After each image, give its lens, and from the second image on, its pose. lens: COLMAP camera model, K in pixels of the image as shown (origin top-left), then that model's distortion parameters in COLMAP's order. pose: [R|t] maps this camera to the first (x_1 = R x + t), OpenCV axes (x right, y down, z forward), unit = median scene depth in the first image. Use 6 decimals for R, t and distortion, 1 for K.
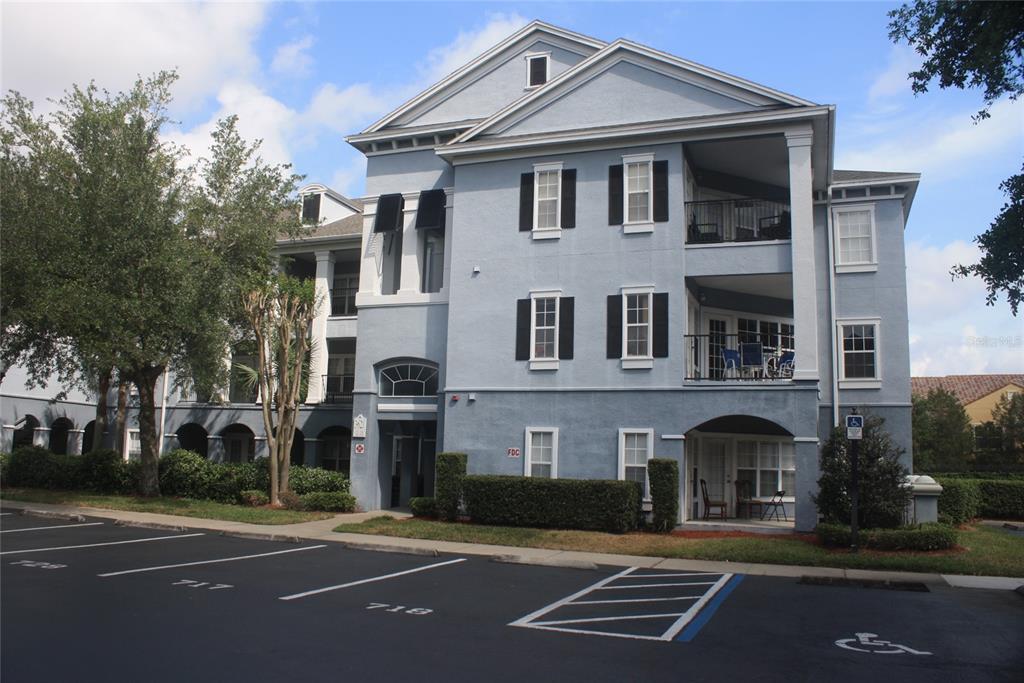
lens RADIAL K [[855.1, 0, 508.2], [0, 855.1, 332.4], [0, 0, 1]] dist [-0.161183, 0.124230]
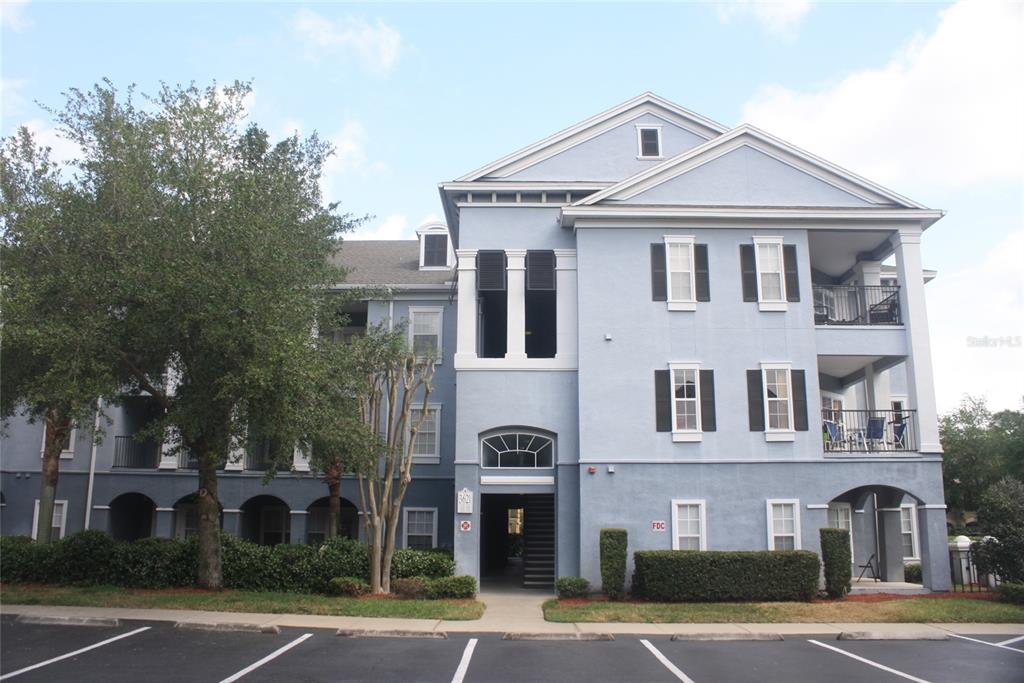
lens RADIAL K [[855.1, 0, 504.1], [0, 855.1, 340.1], [0, 0, 1]] dist [-0.161183, 0.124230]
pose [[0.941822, 0.057491, 0.331158, -0.494187], [-0.032418, 0.996207, -0.080749, 0.012902], [-0.334544, 0.065316, 0.940114, 0.138808]]
